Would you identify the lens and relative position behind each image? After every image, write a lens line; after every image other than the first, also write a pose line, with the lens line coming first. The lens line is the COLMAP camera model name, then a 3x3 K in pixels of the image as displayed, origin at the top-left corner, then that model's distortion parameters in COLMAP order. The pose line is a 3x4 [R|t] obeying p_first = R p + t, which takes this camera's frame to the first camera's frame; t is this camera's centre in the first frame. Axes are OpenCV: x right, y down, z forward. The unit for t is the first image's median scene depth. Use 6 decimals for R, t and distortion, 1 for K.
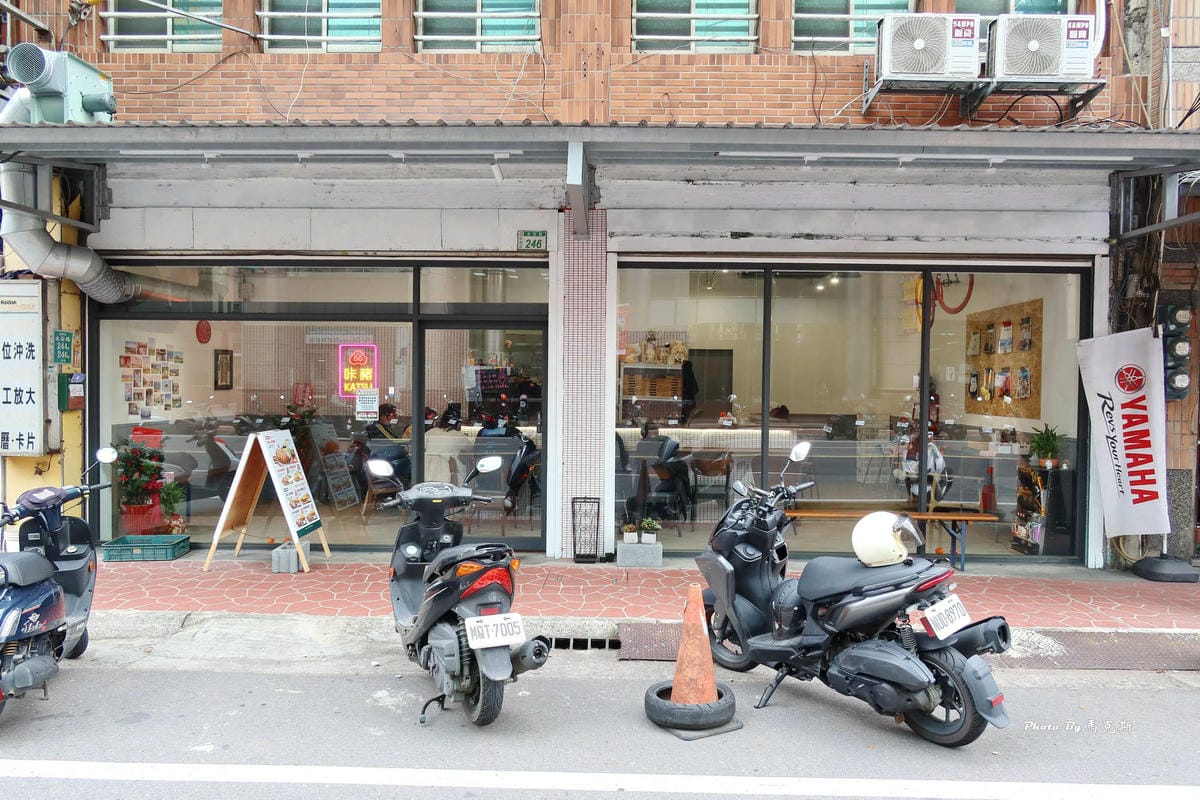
lens RADIAL K [[809.9, 0, 603.3], [0, 809.9, 399.2], [0, 0, 1]] dist [-0.020826, 0.003584]
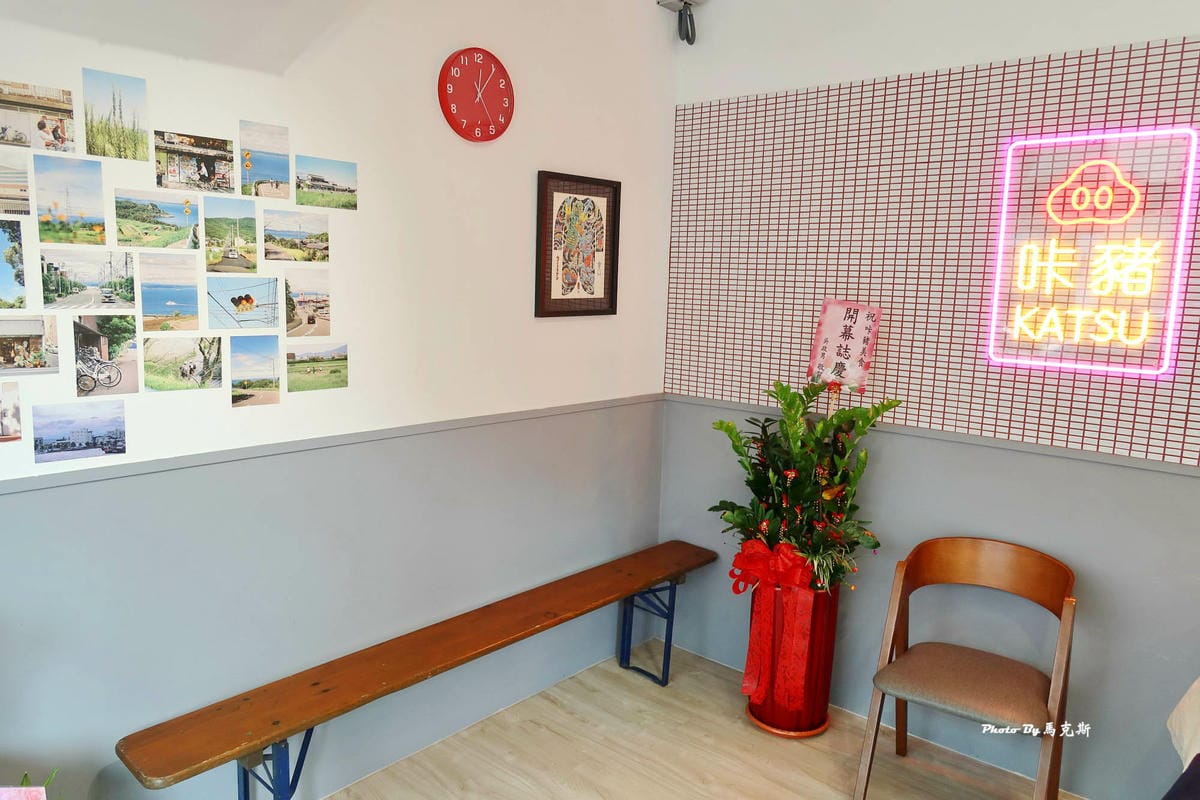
lens RADIAL K [[809.9, 0, 603.3], [0, 809.9, 402.6], [0, 0, 1]] dist [-0.020826, 0.003584]
pose [[0.762429, 0.112730, -0.637176, -0.299867], [-0.036683, 0.990654, 0.131374, -0.021524], [0.646031, -0.076790, 0.759439, 0.859865]]
